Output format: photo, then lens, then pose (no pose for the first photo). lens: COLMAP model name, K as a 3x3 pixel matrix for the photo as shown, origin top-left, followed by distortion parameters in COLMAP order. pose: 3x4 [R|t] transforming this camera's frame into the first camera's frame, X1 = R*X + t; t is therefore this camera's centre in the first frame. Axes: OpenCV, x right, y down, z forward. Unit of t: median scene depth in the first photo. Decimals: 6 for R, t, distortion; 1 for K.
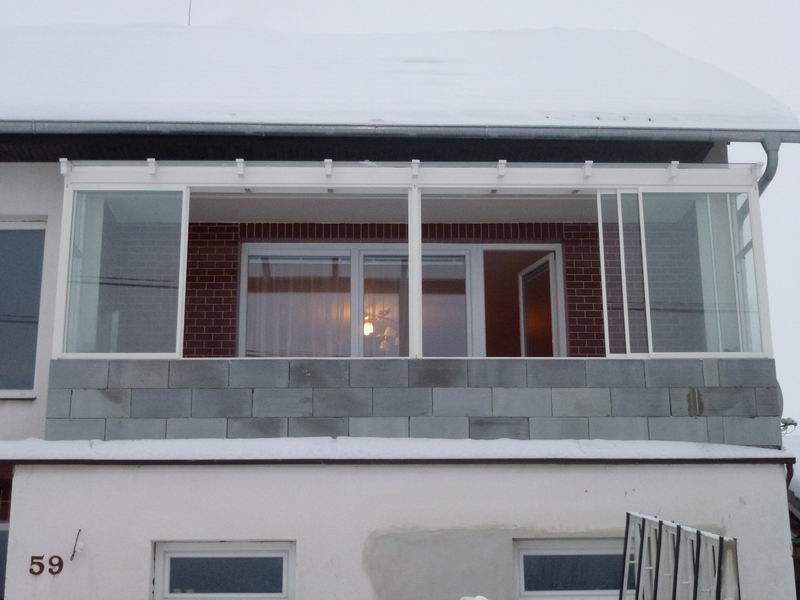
lens RADIAL K [[1221.1, 0, 402.1], [0, 1221.1, 304.5], [0, 0, 1]] dist [-0.032947, 0.000000]
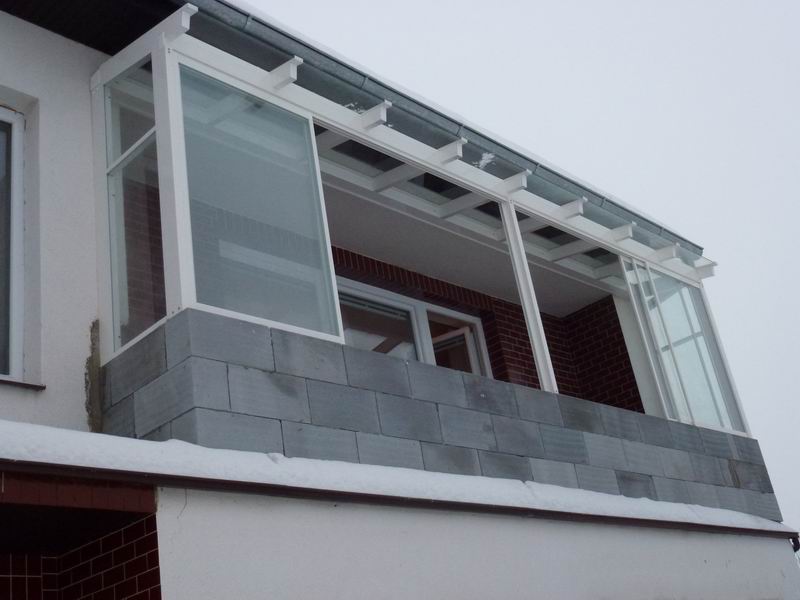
lens RADIAL K [[988.2, 0, 402.8], [0, 988.2, 282.7], [0, 0, 1]] dist [-0.036146, 0.000000]
pose [[0.715404, 0.207079, 0.667319, -0.522474], [-0.047398, 0.967255, -0.249340, 0.142475], [-0.697101, 0.146750, 0.701793, 0.603968]]
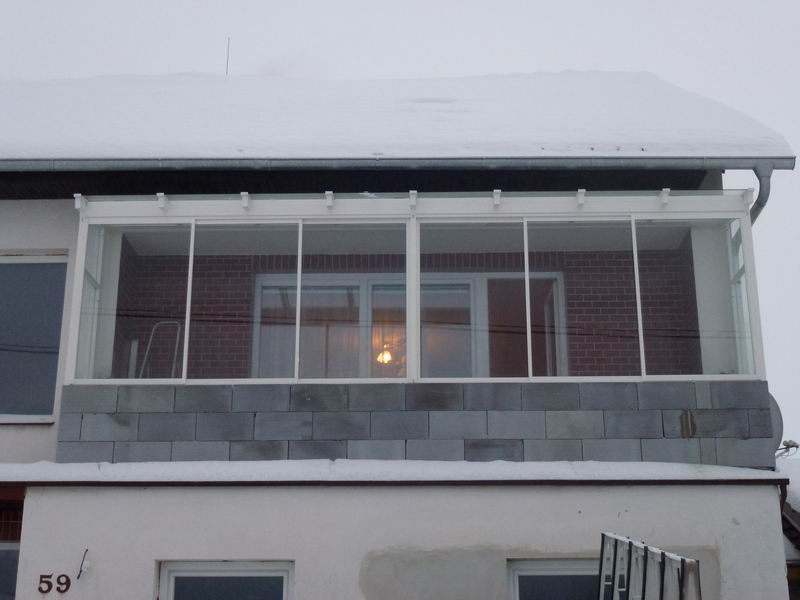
lens RADIAL K [[1132.3, 0, 400.5], [0, 1132.3, 300.4], [0, 0, 1]] dist [-0.024406, 0.000000]
pose [[0.998666, -0.009305, -0.050793, 0.050236], [0.007549, 0.999371, -0.034662, 0.007971], [0.051084, 0.034233, 0.998108, 0.044483]]
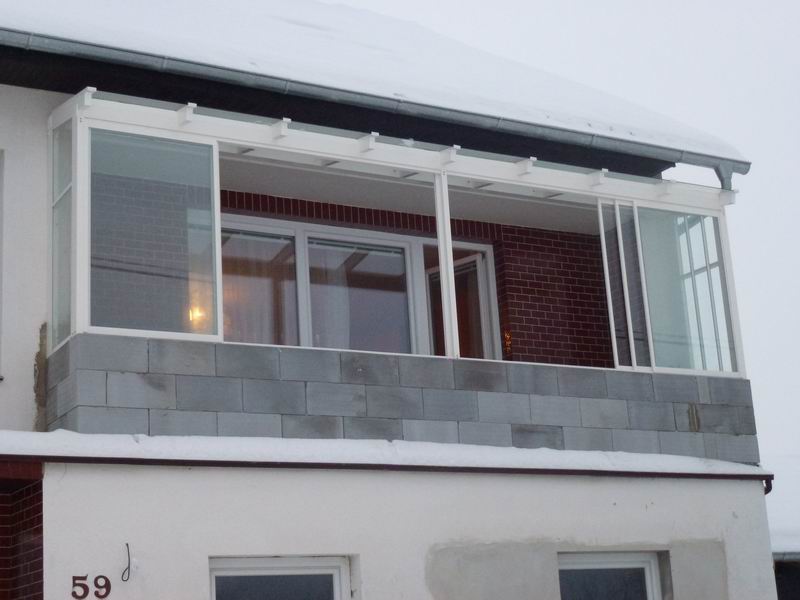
lens RADIAL K [[1346.8, 0, 373.0], [0, 1346.8, 289.3], [0, 0, 1]] dist [-0.006802, 0.000000]
pose [[0.892650, 0.083433, 0.442962, -0.510641], [-0.082233, 0.996371, -0.021956, 0.019460], [-0.443187, -0.016827, 0.896271, 0.109073]]
